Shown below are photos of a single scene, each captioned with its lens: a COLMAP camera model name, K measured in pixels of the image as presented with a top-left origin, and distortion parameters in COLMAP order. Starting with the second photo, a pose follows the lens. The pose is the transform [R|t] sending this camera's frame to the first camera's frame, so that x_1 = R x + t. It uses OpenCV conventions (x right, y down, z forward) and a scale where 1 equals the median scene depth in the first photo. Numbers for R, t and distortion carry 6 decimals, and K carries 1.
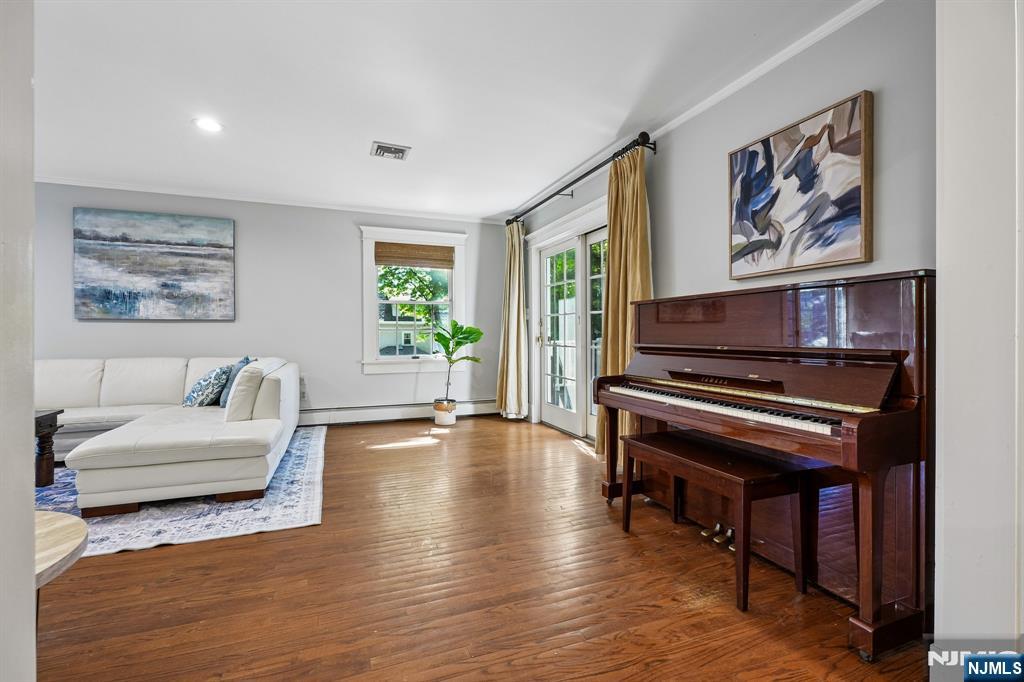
lens RADIAL K [[463.6, 0, 517.5], [0, 463.6, 335.9], [0, 0, 1]] dist [-0.006072, 0.002475]
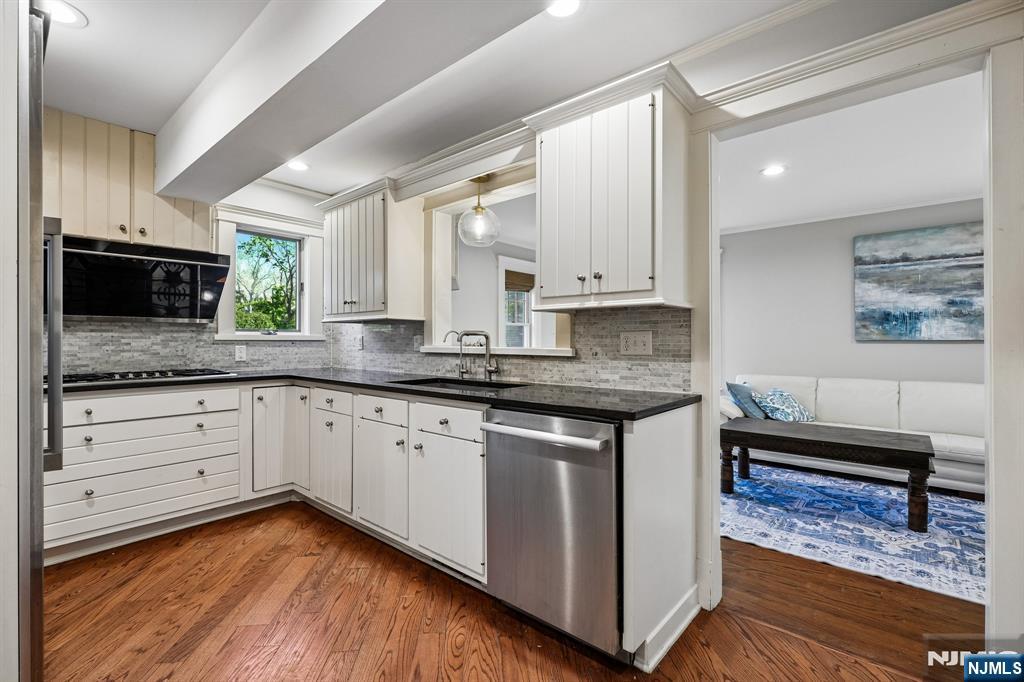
lens RADIAL K [[463.6, 0, 508.4], [0, 463.6, 335.7], [0, 0, 1]] dist [-0.006072, 0.002475]
pose [[0.465682, -0.008318, -0.884913, -0.370825], [-0.004184, 0.999924, -0.011601, -0.030952], [0.884942, 0.009104, 0.465611, -0.199532]]
